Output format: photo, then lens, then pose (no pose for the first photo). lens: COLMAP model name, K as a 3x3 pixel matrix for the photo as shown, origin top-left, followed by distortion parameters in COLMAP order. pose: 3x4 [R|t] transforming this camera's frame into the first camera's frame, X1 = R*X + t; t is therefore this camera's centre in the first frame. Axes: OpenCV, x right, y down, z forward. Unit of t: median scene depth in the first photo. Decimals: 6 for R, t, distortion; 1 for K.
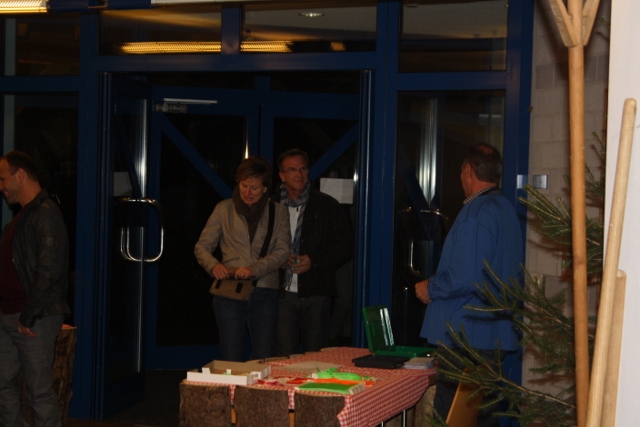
lens RADIAL K [[1587.2, 0, 320.0], [0, 1587.2, 213.5], [0, 0, 1]] dist [0.104826, 0.468179]
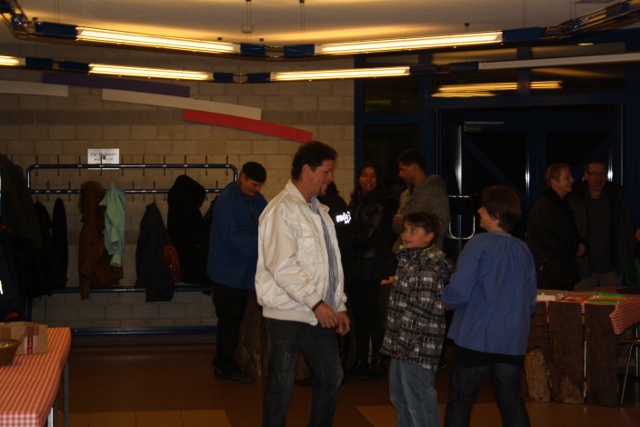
lens RADIAL K [[1605.7, 0, 320.0], [0, 1605.7, 213.5], [0, 0, 1]] dist [0.082475, 0.978939]
pose [[0.988726, -0.026036, -0.147458, -0.026778], [0.025951, 0.999660, -0.002503, 0.008656], [0.147473, -0.001352, 0.989065, -0.515542]]
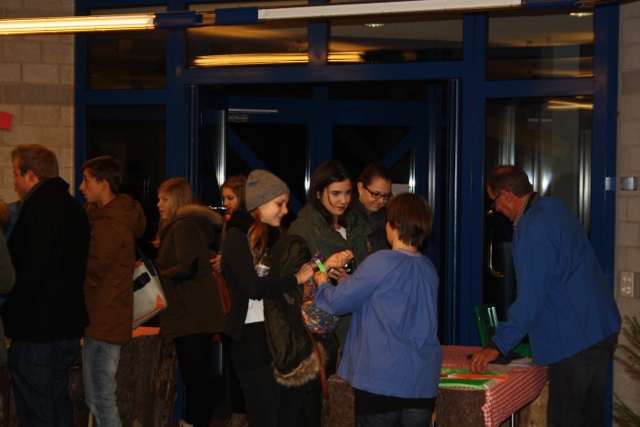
lens RADIAL K [[1587.2, 0, 320.0], [0, 1587.2, 213.5], [0, 0, 1]] dist [0.104826, 0.468179]
pose [[0.999769, -0.016558, 0.013723, -0.071897], [0.016609, 0.999856, -0.003552, 0.000026], [-0.013663, 0.003779, 0.999900, -0.036525]]
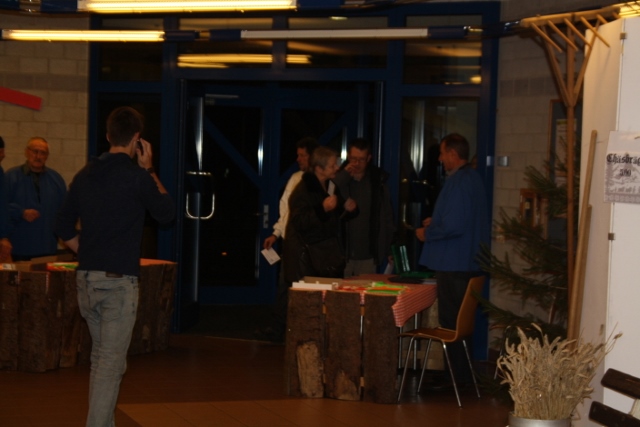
lens RADIAL K [[1605.7, 0, 320.0], [0, 1605.7, 213.5], [0, 0, 1]] dist [0.082475, 0.978939]
pose [[0.997932, 0.001772, 0.064248, -0.112130], [-0.002807, 0.999868, 0.016028, 0.004292], [-0.064211, -0.016175, 0.997805, -0.413551]]
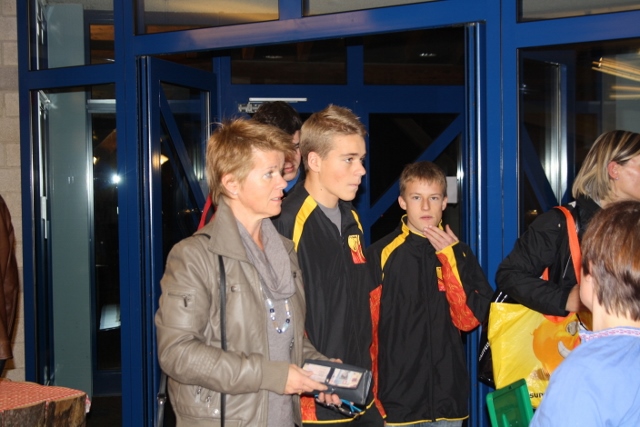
lens RADIAL K [[1129.8, 0, 320.0], [0, 1129.8, 213.5], [0, 0, 1]] dist [0.038047, 0.026458]
pose [[0.994732, -0.038063, -0.095186, 0.005776], [0.038743, 0.999235, 0.005307, -0.009394], [0.094911, -0.008967, 0.995445, 0.469196]]
